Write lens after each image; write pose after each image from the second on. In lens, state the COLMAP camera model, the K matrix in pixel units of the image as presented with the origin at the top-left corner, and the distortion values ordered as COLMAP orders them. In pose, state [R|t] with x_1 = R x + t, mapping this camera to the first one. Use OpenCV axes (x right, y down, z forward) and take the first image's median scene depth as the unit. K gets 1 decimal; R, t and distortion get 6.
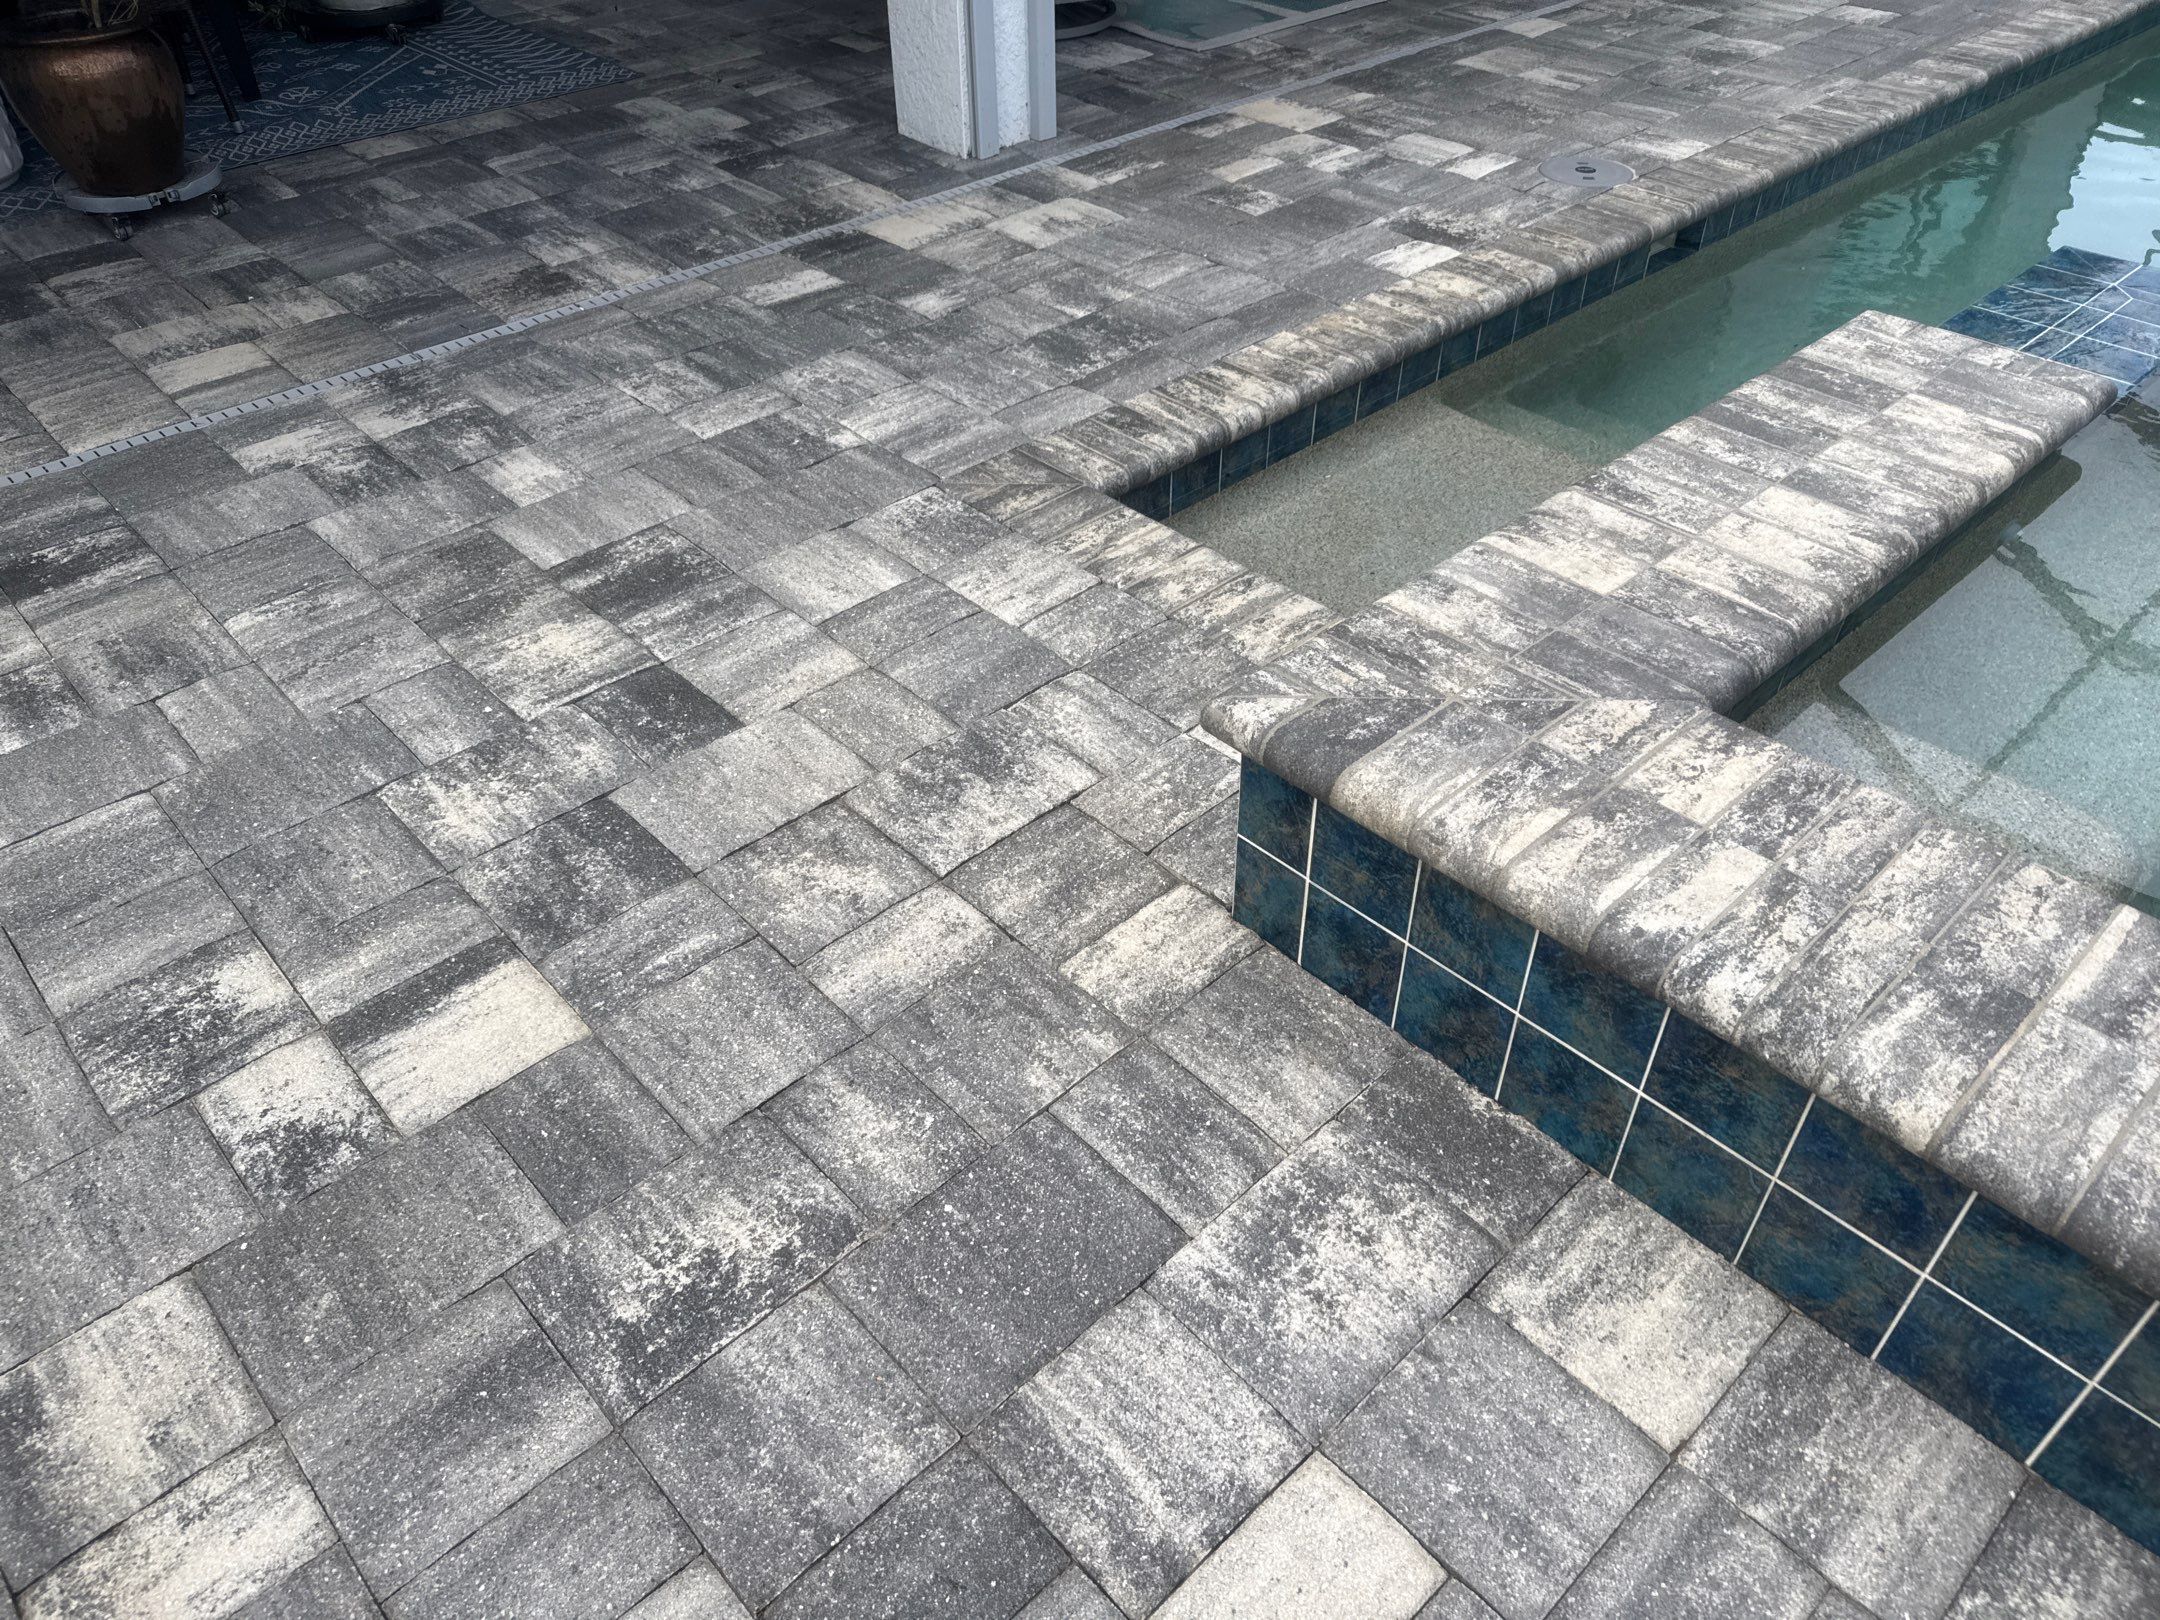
lens RADIAL K [[1524.4, 0, 1080.0], [0, 1524.4, 810.0], [0, 0, 1]] dist [0.030439, -0.045041]
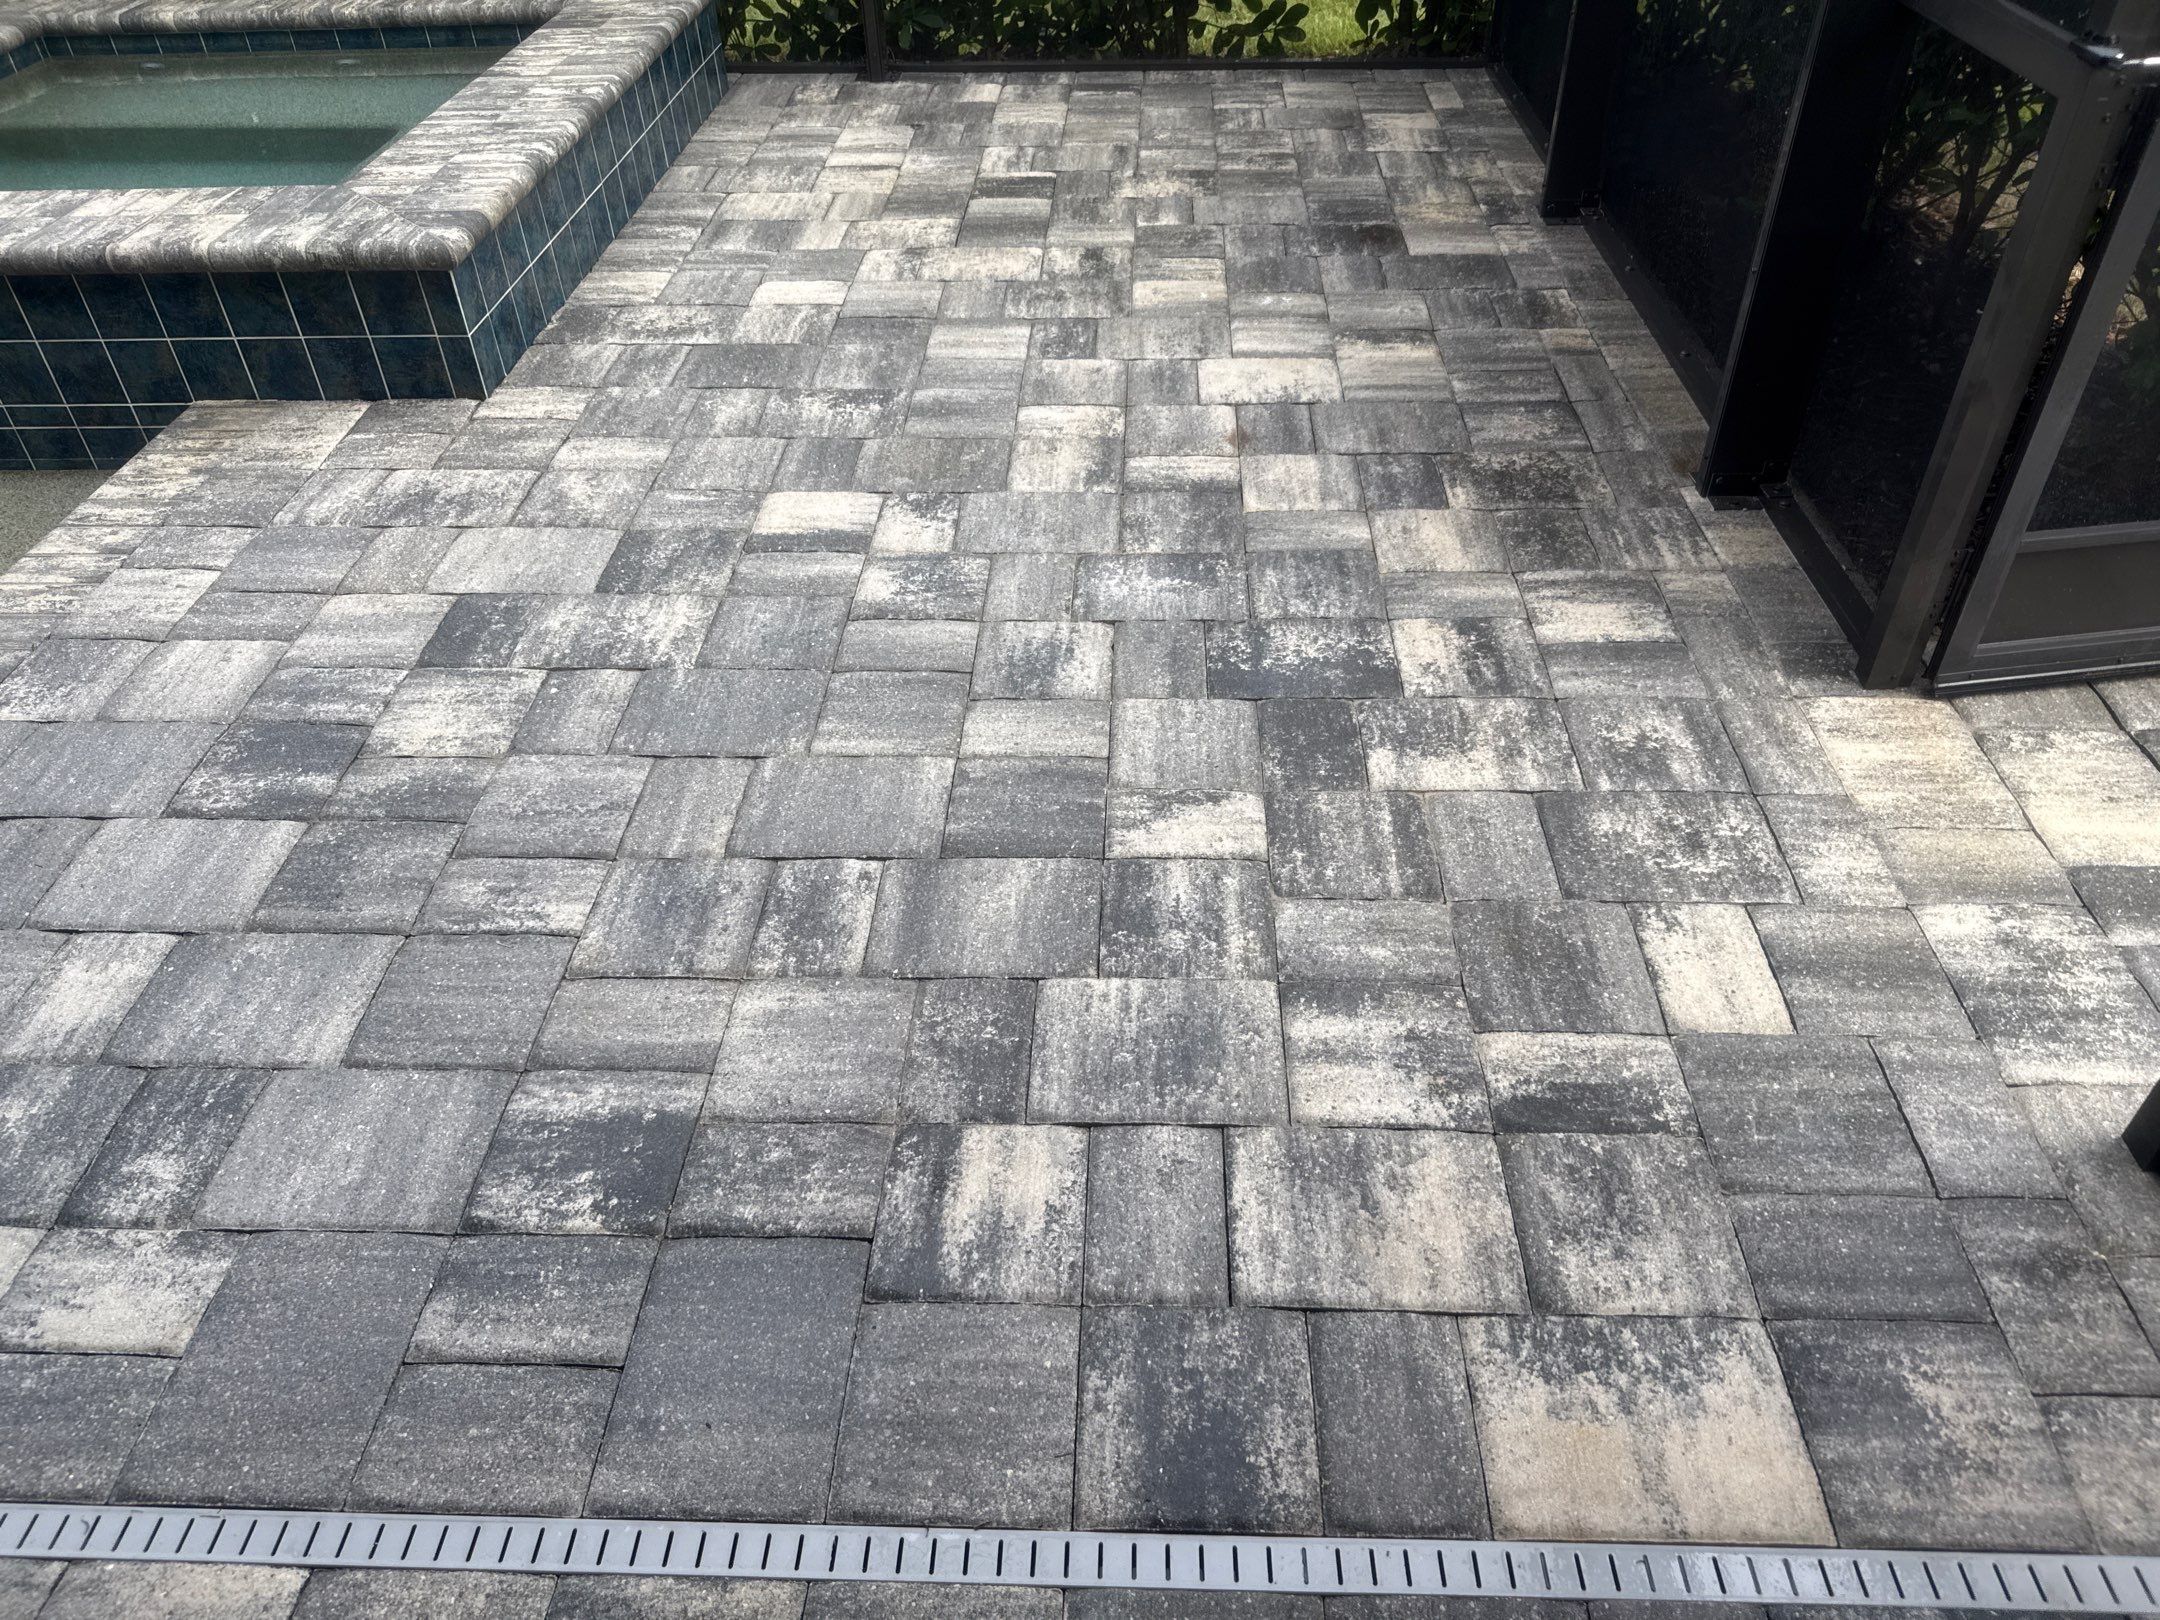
lens RADIAL K [[1526.3, 0, 1123.0], [0, 1526.3, 806.0], [0, 0, 1]] dist [0.051263, -0.088238]
pose [[-0.717425, -0.427489, 0.550050, -1.476240], [0.466258, 0.291995, 0.835070, -0.857828], [-0.517595, 0.855565, -0.010164, 0.992699]]
